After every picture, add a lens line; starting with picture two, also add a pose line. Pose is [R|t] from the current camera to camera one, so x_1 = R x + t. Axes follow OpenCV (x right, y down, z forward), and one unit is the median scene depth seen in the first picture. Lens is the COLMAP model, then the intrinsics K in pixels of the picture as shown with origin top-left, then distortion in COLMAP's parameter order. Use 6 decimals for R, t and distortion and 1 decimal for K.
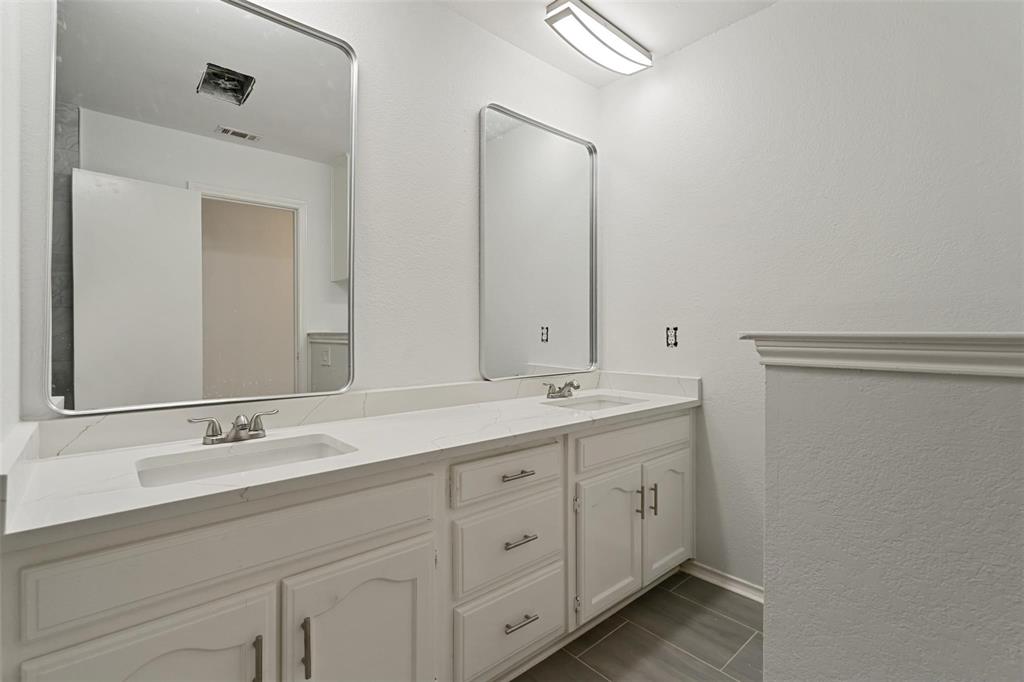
lens RADIAL K [[468.1, 0, 517.5], [0, 468.1, 335.9], [0, 0, 1]] dist [-0.002074, -0.000129]
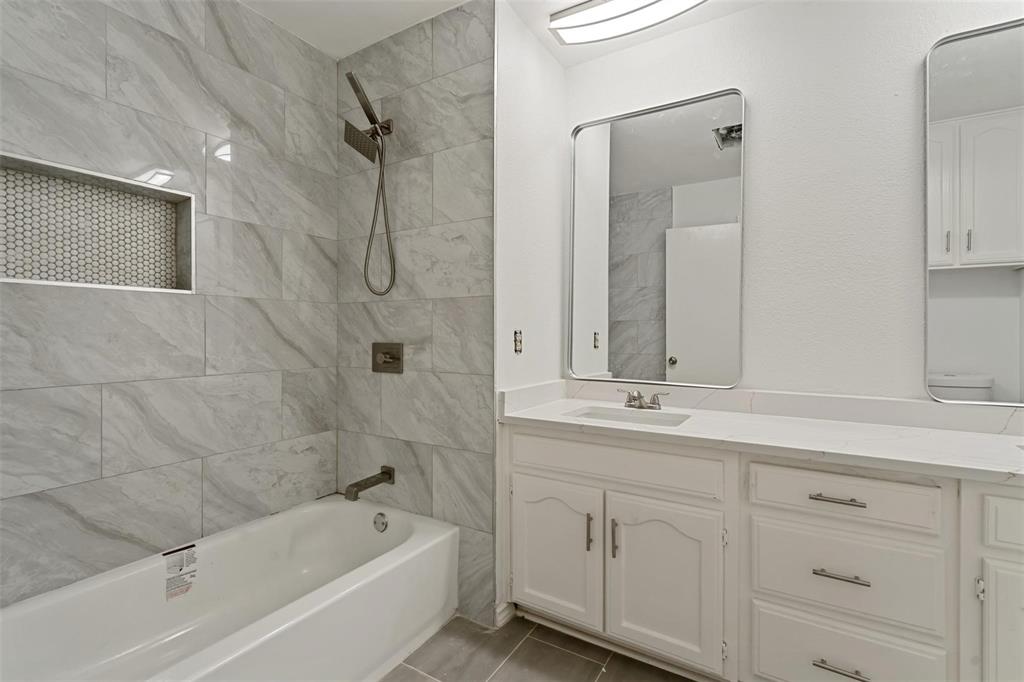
lens RADIAL K [[468.1, 0, 517.5], [0, 468.1, 335.9], [0, 0, 1]] dist [-0.002074, -0.000129]
pose [[0.290727, 0.003181, -0.956801, 0.683672], [-0.013590, 0.999907, -0.000805, -0.002281], [0.956709, 0.013237, 0.290744, 0.168194]]
